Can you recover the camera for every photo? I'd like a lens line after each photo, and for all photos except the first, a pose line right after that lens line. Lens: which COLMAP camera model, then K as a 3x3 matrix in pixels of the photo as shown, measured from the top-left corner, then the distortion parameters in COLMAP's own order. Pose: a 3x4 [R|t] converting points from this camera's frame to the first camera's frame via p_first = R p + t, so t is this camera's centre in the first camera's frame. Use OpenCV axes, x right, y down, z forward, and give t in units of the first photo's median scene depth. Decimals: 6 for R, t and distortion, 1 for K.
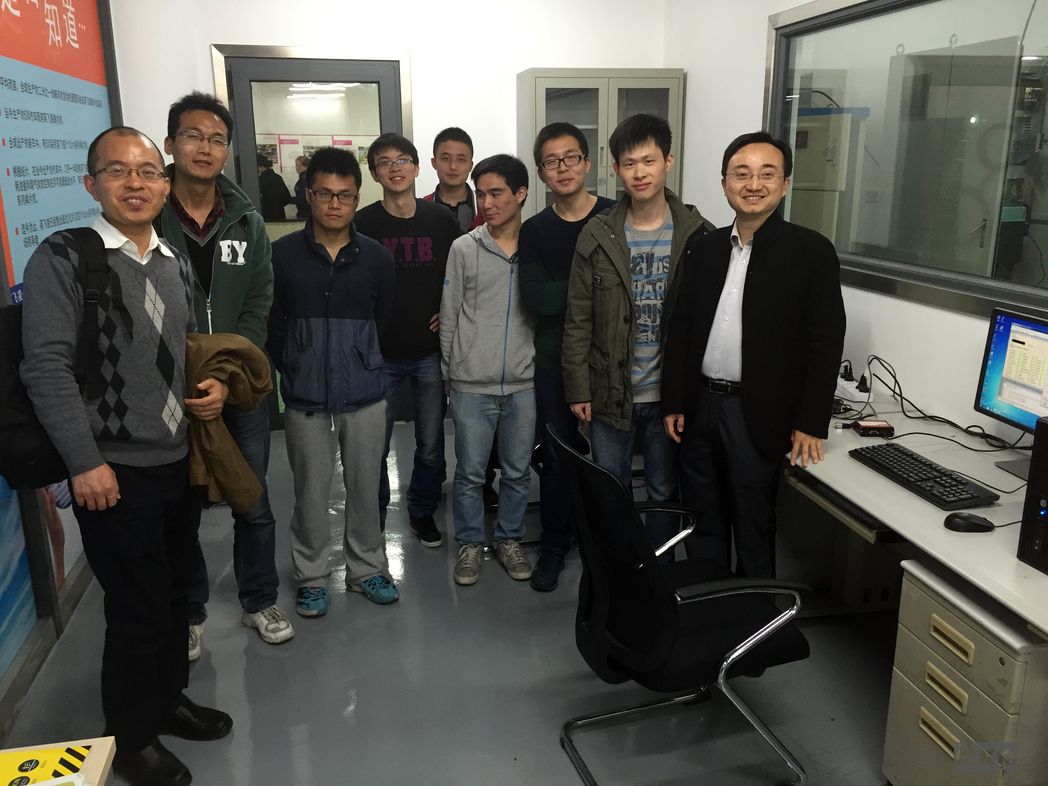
lens RADIAL K [[896.2, 0, 523.8], [0, 896.2, 394.0], [0, 0, 1]] dist [-0.003509, -0.005315]
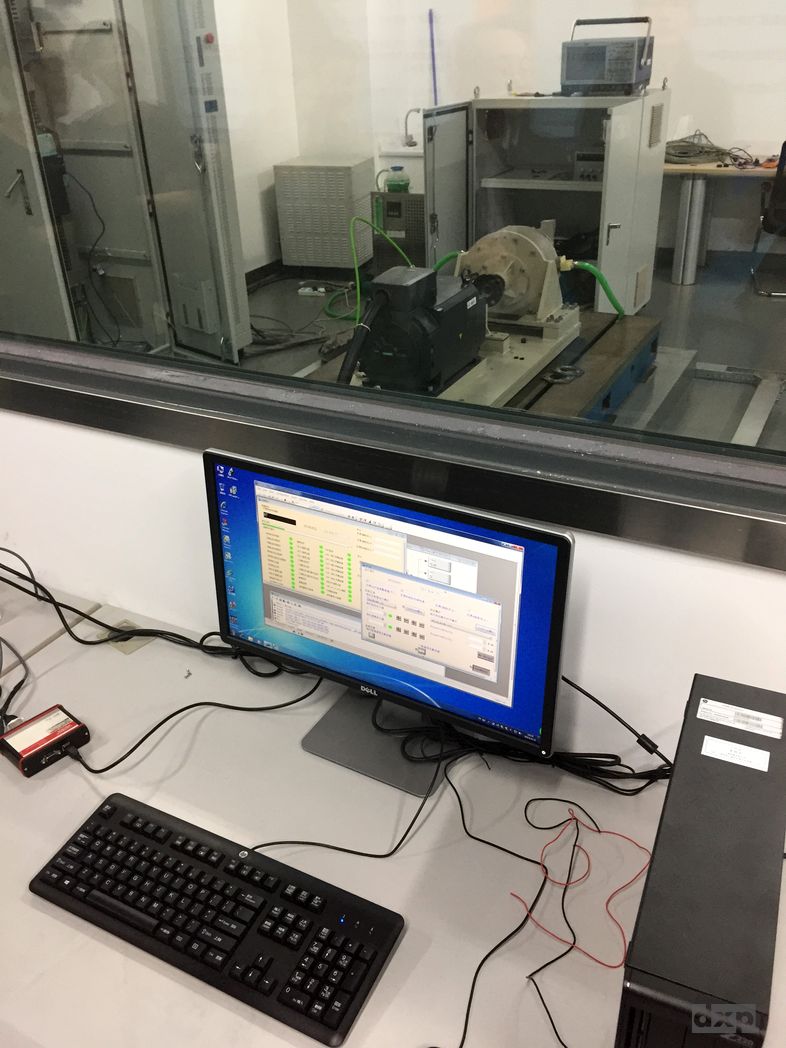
lens RADIAL K [[896.2, 0, 393.6], [0, 896.2, 524.6], [0, 0, 1]] dist [-0.003509, -0.005315]
pose [[0.628460, -0.392966, 0.671279, 0.258076], [0.224927, 0.917944, 0.326783, -0.196176], [-0.744611, -0.054381, 0.665280, 0.616371]]
